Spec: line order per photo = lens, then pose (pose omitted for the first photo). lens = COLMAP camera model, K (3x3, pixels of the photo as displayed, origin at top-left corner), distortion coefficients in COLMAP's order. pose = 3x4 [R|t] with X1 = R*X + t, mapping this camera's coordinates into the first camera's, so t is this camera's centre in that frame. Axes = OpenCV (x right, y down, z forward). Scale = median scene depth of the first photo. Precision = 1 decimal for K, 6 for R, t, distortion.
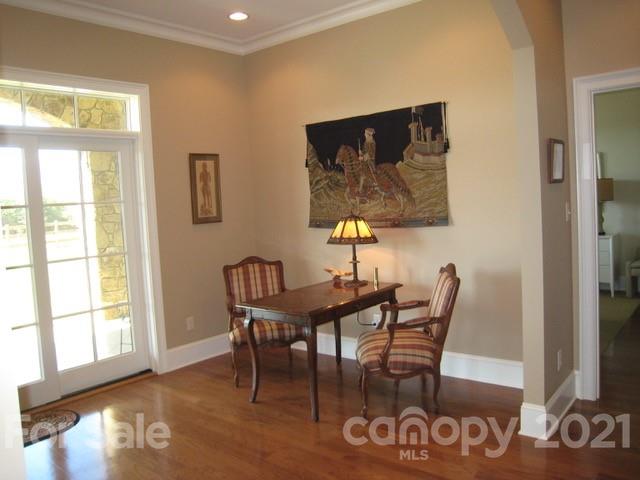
lens RADIAL K [[529.4, 0, 315.8], [0, 529.4, 230.4], [0, 0, 1]] dist [-0.153037, 0.131489]
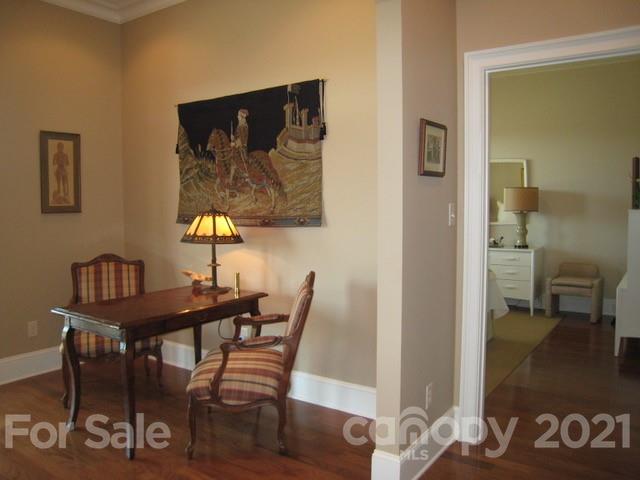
lens RADIAL K [[529.4, 0, 315.8], [0, 529.4, 230.4], [0, 0, 1]] dist [-0.153037, 0.131489]
pose [[0.995817, 0.044869, 0.079598, 0.164398], [-0.044090, 0.998961, -0.011521, 0.006927], [-0.080033, 0.007963, 0.996760, 0.145310]]
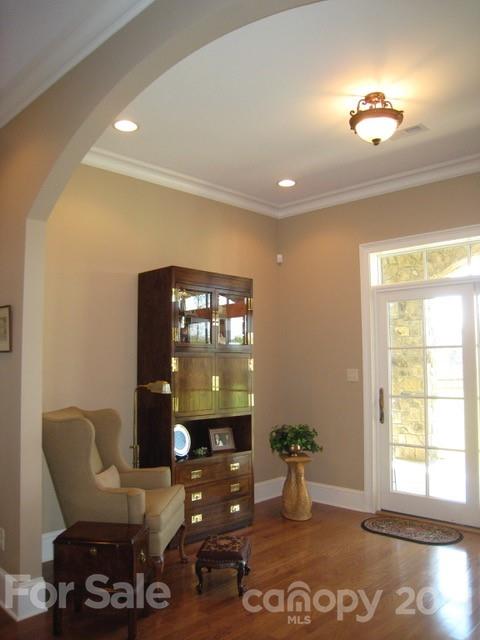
lens RADIAL K [[529.4, 0, 250.9], [0, 529.4, 320.5], [0, 0, 1]] dist [-0.153037, 0.131489]
pose [[-0.079725, -0.020309, -0.996610, 0.550255], [-0.045855, 0.998809, -0.016685, -0.056833], [0.995762, 0.044369, -0.080562, 0.536484]]
